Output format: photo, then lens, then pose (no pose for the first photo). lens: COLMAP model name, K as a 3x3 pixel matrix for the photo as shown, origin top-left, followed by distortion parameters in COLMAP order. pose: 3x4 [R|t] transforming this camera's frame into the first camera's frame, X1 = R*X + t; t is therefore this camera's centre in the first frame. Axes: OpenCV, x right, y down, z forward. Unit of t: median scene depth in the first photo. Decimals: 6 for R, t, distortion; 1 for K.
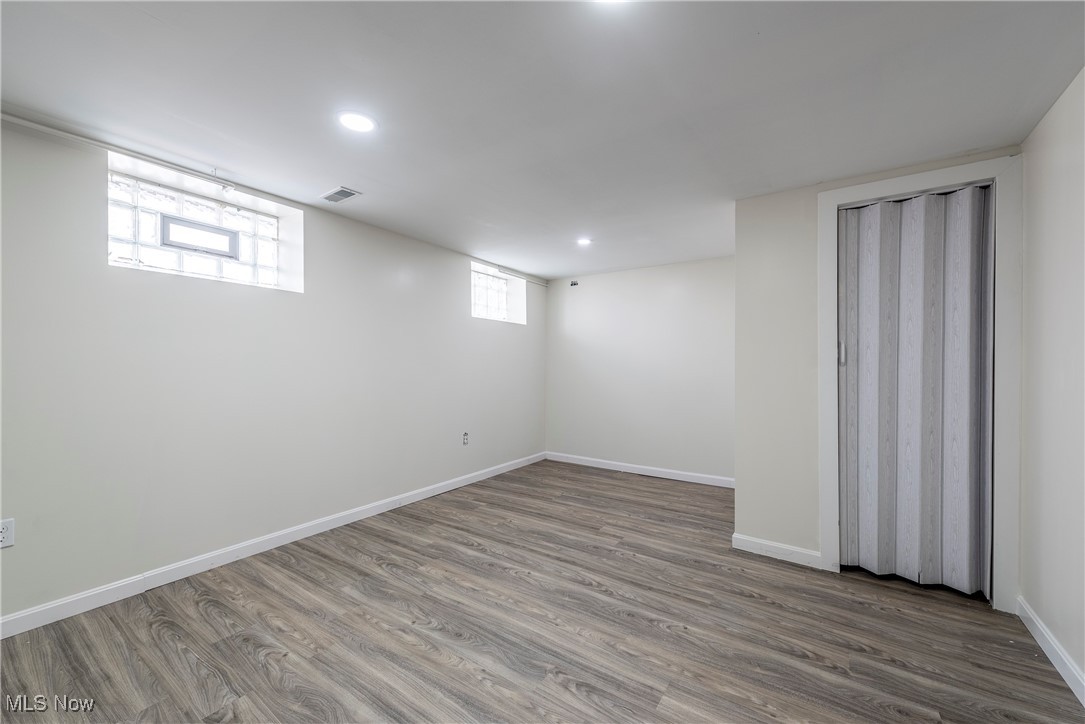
lens RADIAL K [[425.9, 0, 543.2], [0, 425.9, 366.0], [0, 0, 1]] dist [0.003867, 0.000152]
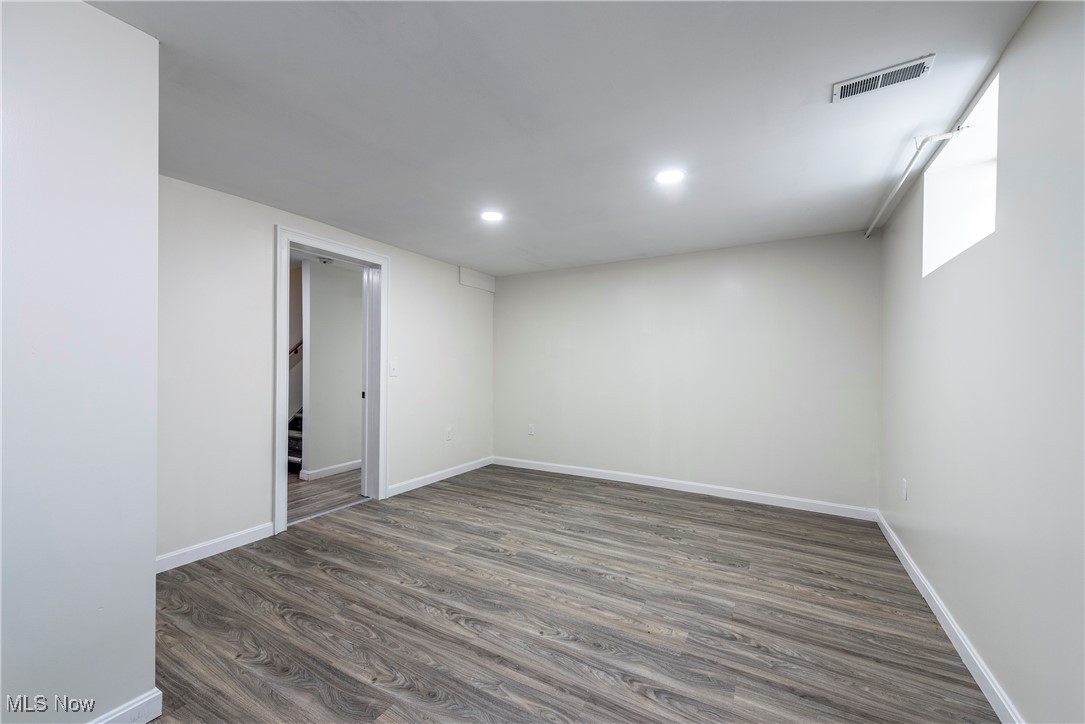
lens RADIAL K [[425.9, 0, 540.4], [0, 425.9, 365.7], [0, 0, 1]] dist [0.003867, 0.000152]
pose [[-0.996800, -0.009163, -0.079403, 0.038878], [-0.008964, 0.999956, -0.002858, 0.000310], [0.079426, -0.002137, -0.996838, 1.946872]]
